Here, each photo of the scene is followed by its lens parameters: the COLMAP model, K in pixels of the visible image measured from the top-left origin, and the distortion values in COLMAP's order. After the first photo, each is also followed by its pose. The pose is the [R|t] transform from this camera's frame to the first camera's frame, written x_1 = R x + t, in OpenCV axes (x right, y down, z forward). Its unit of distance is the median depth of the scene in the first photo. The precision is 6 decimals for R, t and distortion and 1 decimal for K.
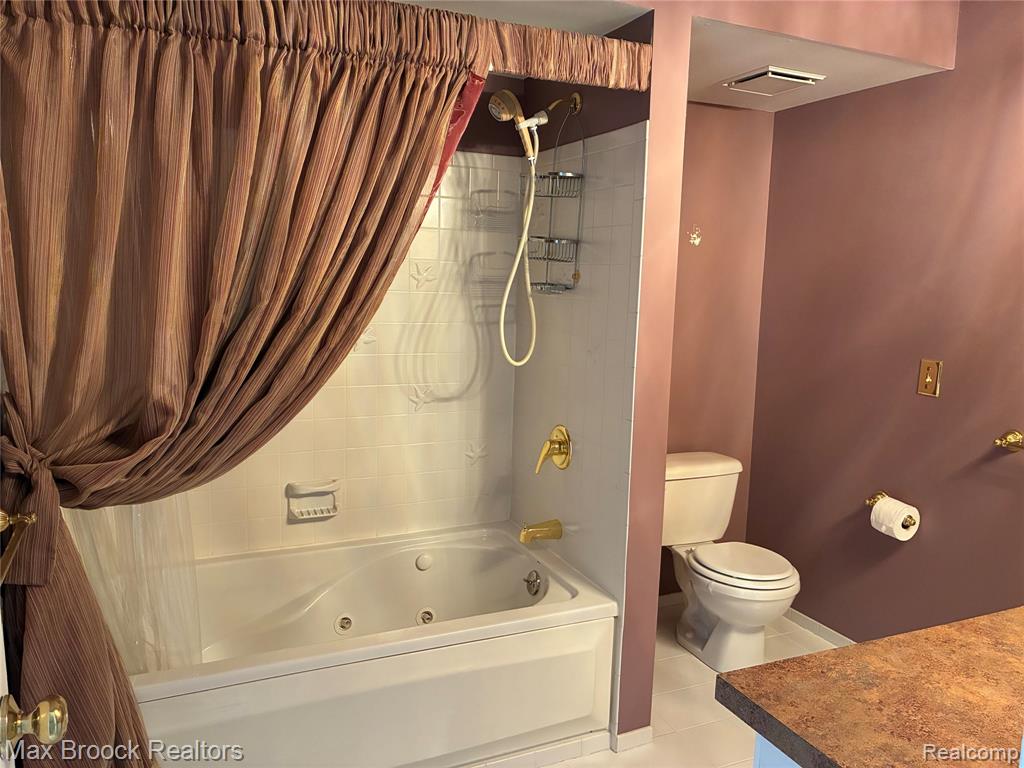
lens RADIAL K [[777.3, 0, 514.1], [0, 777.3, 381.0], [0, 0, 1]] dist [0.044140, -0.061001]
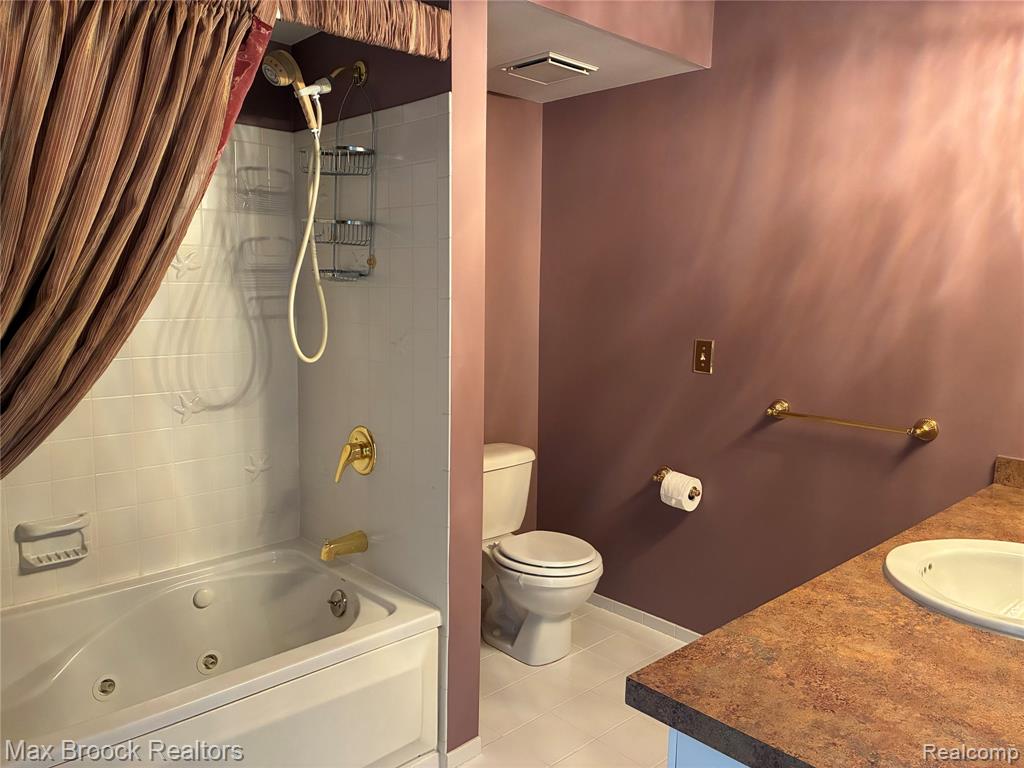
lens RADIAL K [[777.3, 0, 511.7], [0, 777.3, 377.5], [0, 0, 1]] dist [0.044140, -0.061001]
pose [[0.945216, -0.053647, 0.322007, -0.067797], [0.056073, 0.998425, 0.001745, 0.008622], [-0.321593, 0.016406, 0.946736, 0.083530]]
